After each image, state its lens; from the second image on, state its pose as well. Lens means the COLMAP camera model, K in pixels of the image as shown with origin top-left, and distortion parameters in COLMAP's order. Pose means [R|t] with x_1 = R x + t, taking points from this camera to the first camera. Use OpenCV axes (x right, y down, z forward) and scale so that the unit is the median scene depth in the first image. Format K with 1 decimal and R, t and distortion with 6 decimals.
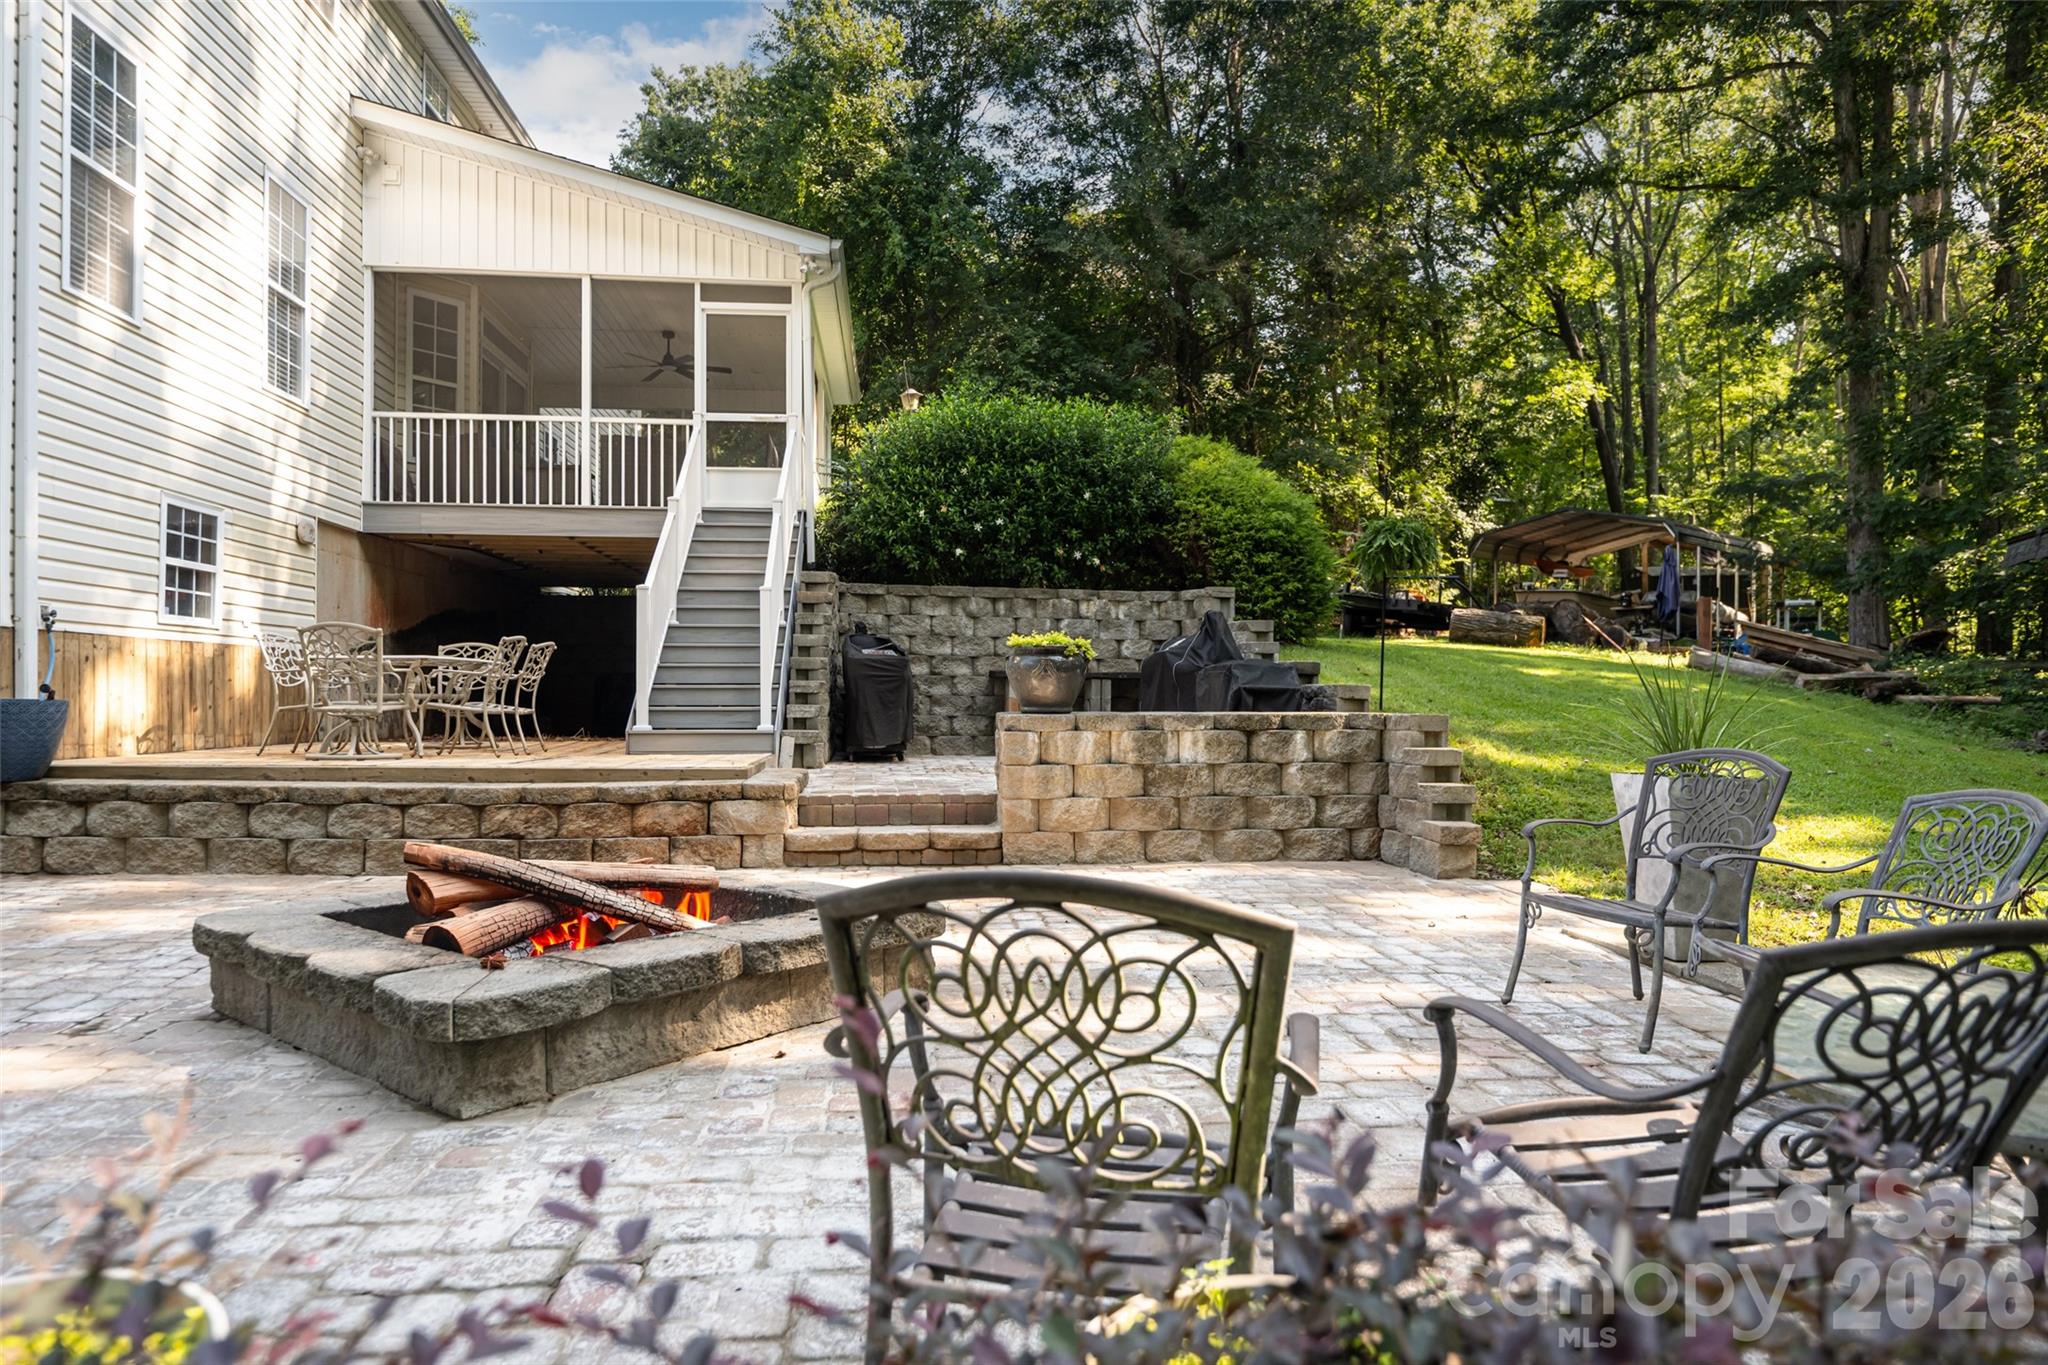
lens RADIAL K [[1289.7, 0, 1024.0], [0, 1289.7, 682.5], [0, 0, 1]] dist [0.007613, -0.000084]
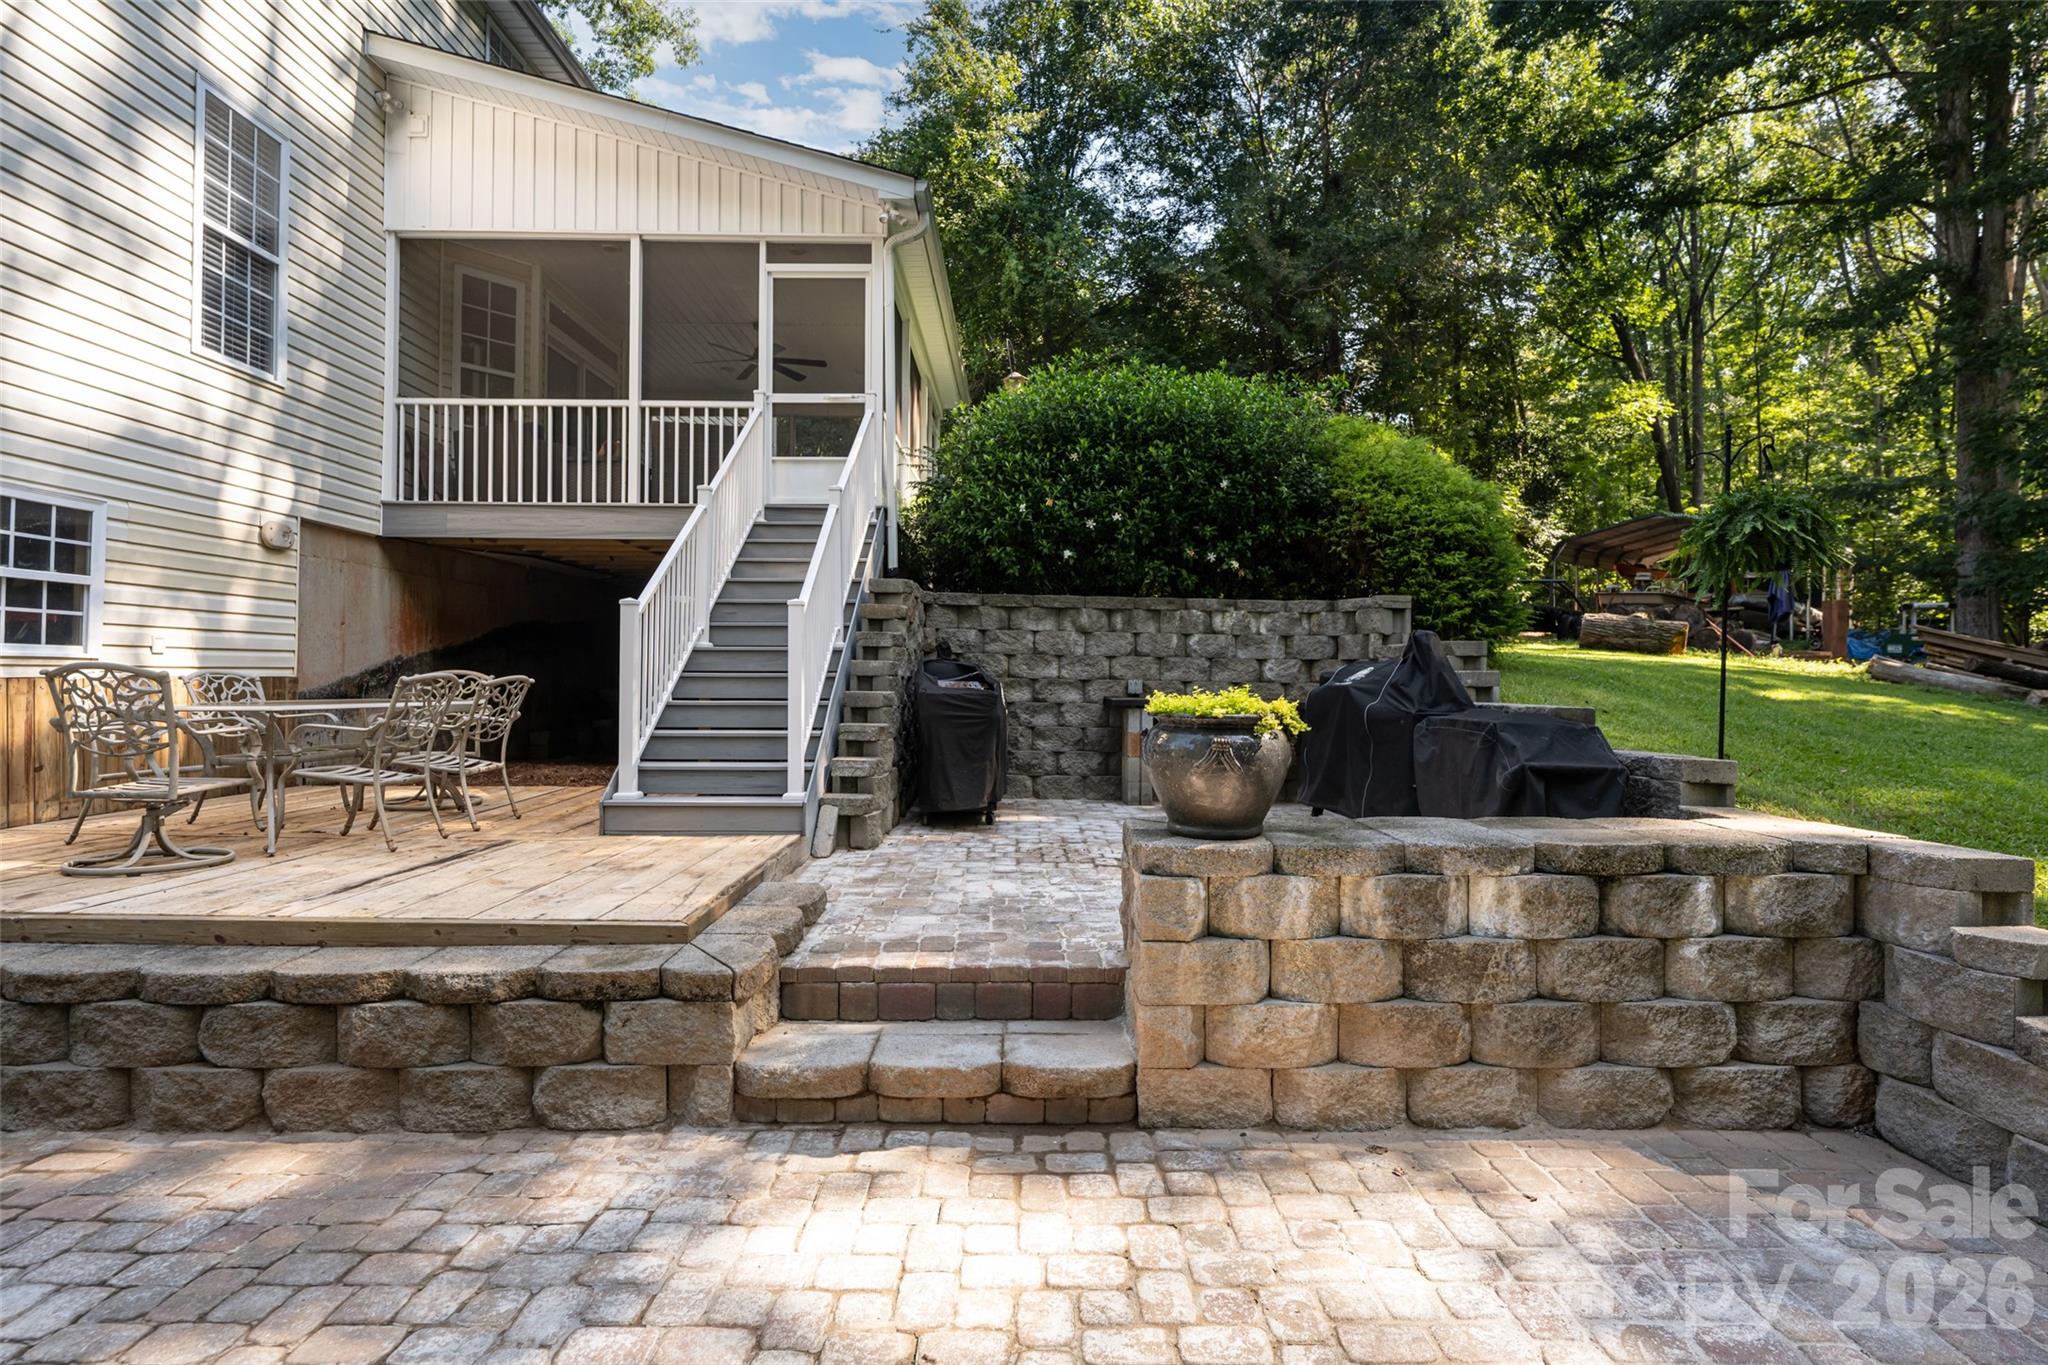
lens RADIAL K [[1010.8, 0, 1032.2], [0, 1010.8, 659.9], [0, 0, 1]] dist [0.002577, 0.000927]
pose [[0.995831, 0.002366, -0.091191, -0.013538], [-0.002774, 0.999987, -0.004353, -0.030353], [0.091179, 0.004588, 0.995824, 0.350891]]
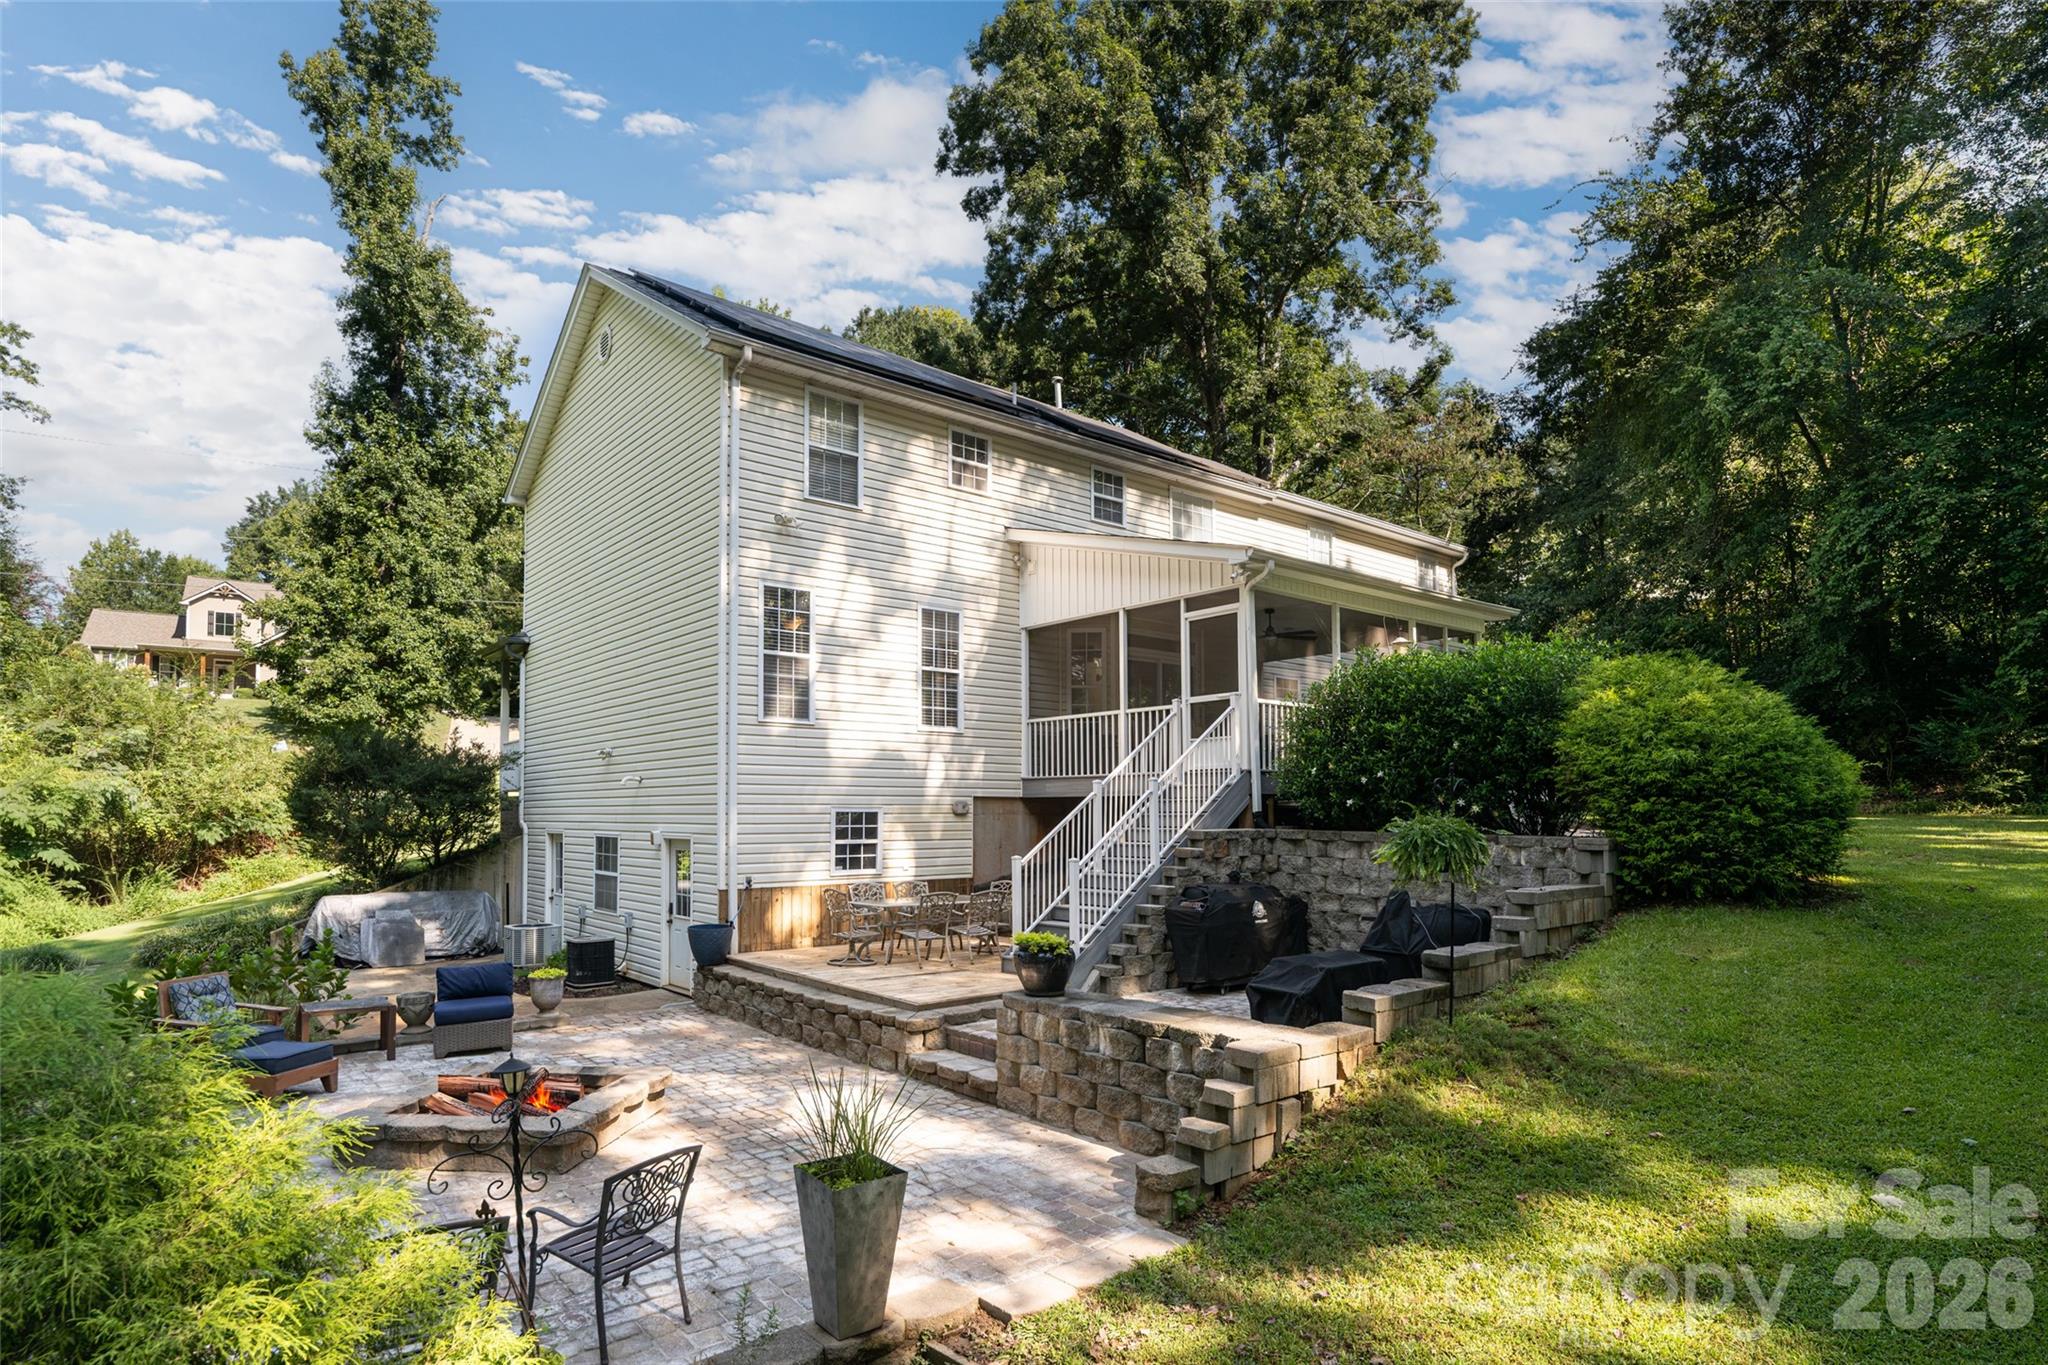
lens RADIAL K [[1096.3, 0, 960.8], [0, 1096.3, 770.3], [0, 0, 1]] dist [-0.001648, -0.000845]
pose [[0.527030, -0.037407, -0.849023, 0.566099], [0.014599, 0.999282, -0.034964, -0.100466], [0.849721, 0.006032, 0.527197, 0.224893]]
